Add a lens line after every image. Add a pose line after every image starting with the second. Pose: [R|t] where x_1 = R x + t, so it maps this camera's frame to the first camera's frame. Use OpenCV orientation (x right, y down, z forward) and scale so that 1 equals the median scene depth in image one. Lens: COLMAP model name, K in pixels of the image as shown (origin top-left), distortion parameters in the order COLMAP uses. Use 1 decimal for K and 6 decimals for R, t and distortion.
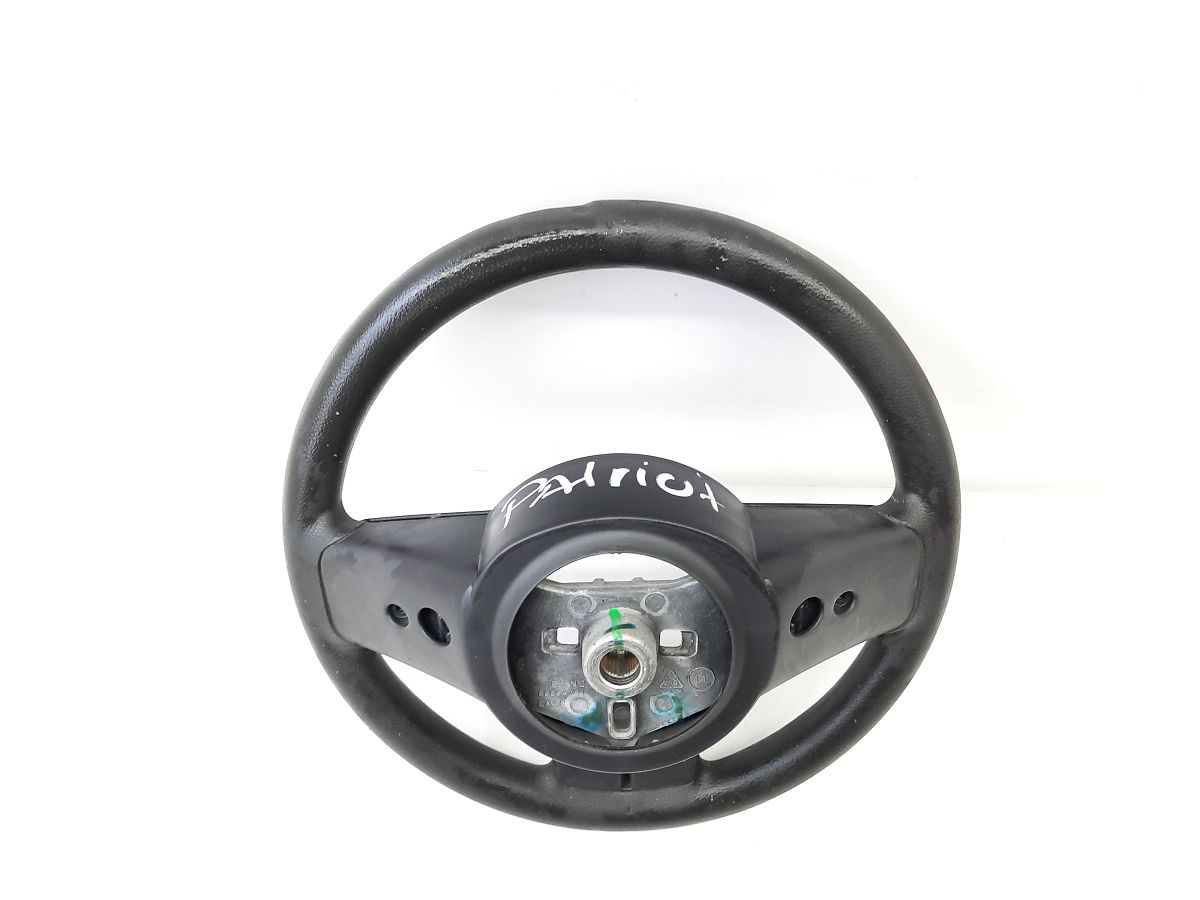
lens RADIAL K [[890.7, 0, 600.0], [0, 890.7, 450.0], [0, 0, 1]] dist [0.001496, -0.000240]
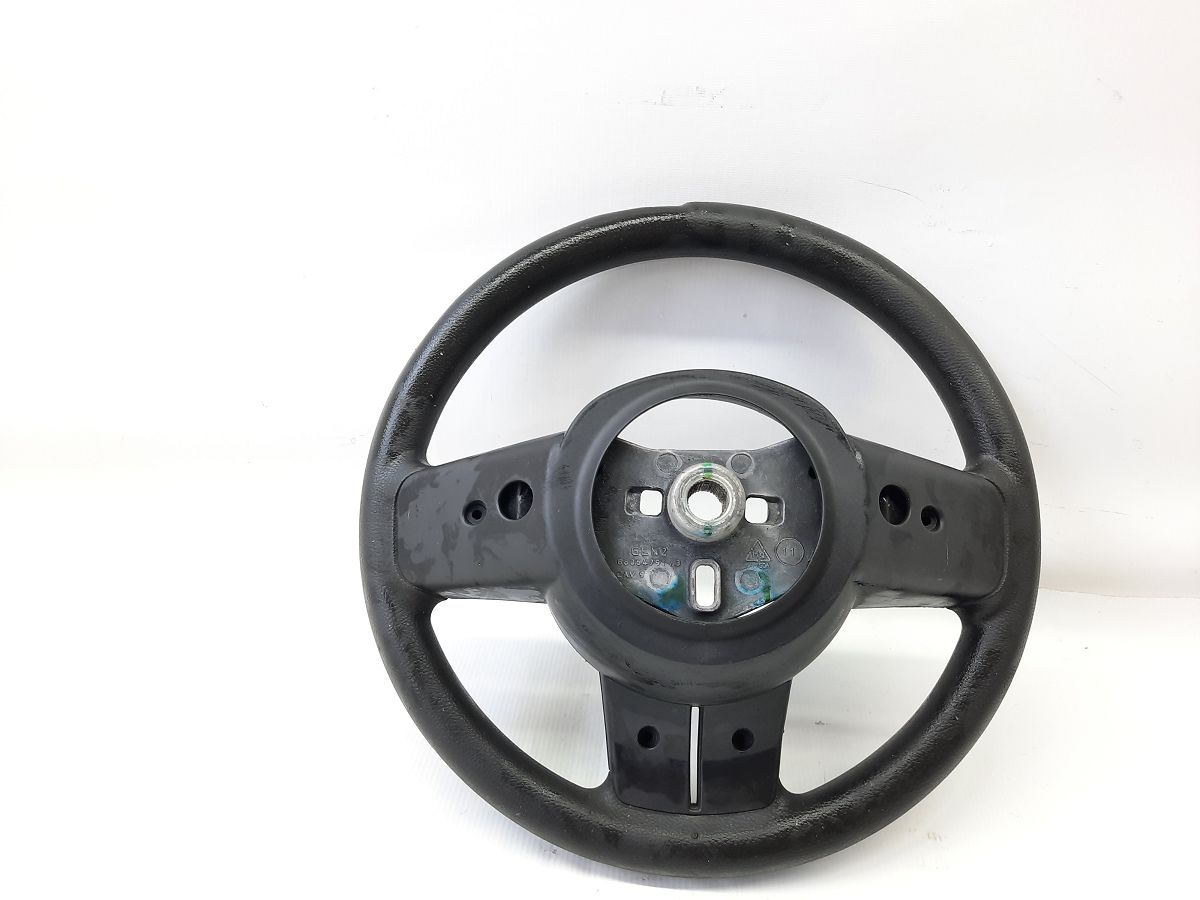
lens RADIAL K [[869.3, 0, 600.0], [0, 869.3, 450.0], [0, 0, 1]] dist [0.003837, -0.000170]
pose [[0.998042, 0.049100, -0.038748, -0.057814], [-0.061627, 0.877830, -0.474992, 0.614724], [0.010692, 0.476450, 0.879137, 0.128200]]
